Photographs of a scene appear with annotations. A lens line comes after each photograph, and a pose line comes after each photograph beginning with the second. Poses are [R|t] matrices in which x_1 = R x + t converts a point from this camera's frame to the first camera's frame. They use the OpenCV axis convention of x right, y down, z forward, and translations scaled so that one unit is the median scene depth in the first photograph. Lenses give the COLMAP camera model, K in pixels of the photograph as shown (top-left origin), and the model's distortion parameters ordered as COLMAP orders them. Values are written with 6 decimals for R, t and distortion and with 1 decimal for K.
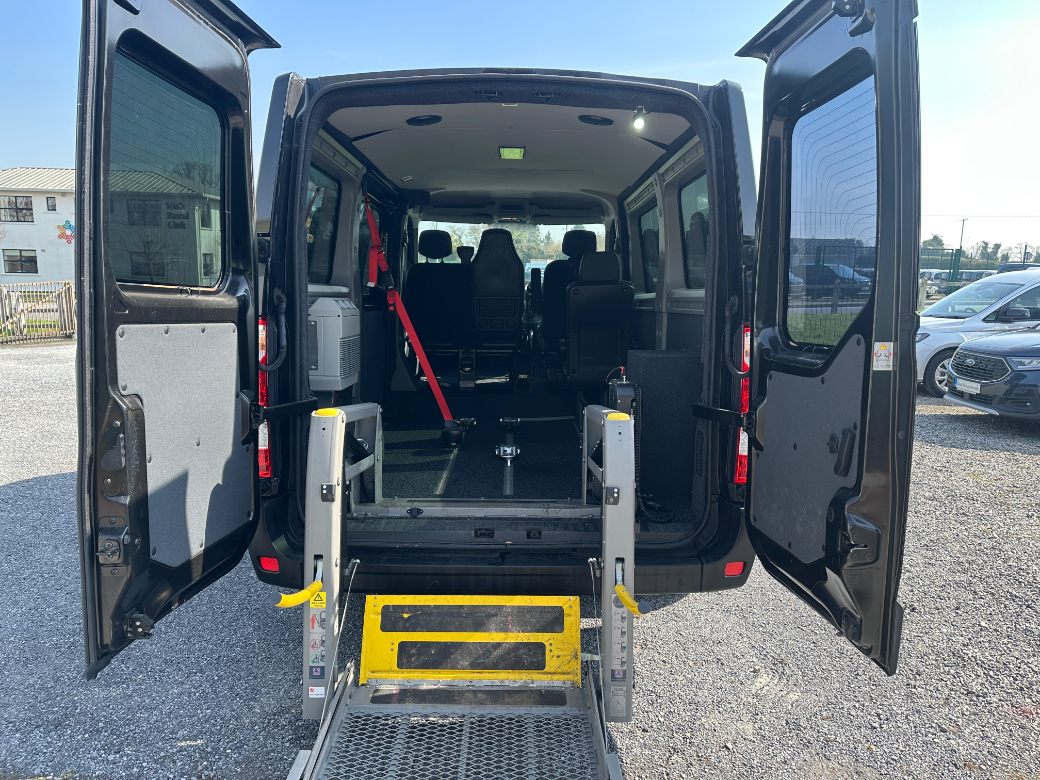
lens RADIAL K [[714.9, 0, 520.0], [0, 714.9, 390.0], [0, 0, 1]] dist [0.087874, -0.196476]
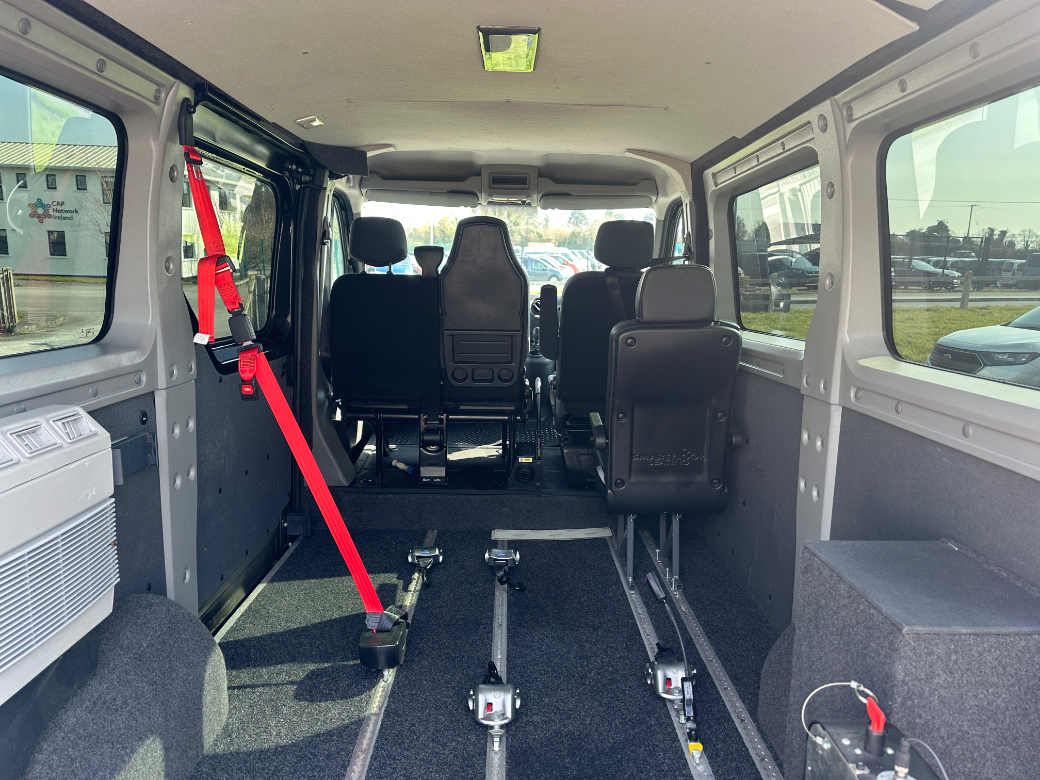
lens RADIAL K [[714.9, 0, 520.0], [0, 714.9, 390.0], [0, 0, 1]] dist [0.087874, -0.196476]
pose [[0.999951, 0.007910, 0.005919, -0.004073], [-0.008055, 0.999655, 0.024997, -0.097028], [-0.005719, -0.025043, 0.999670, 0.407035]]
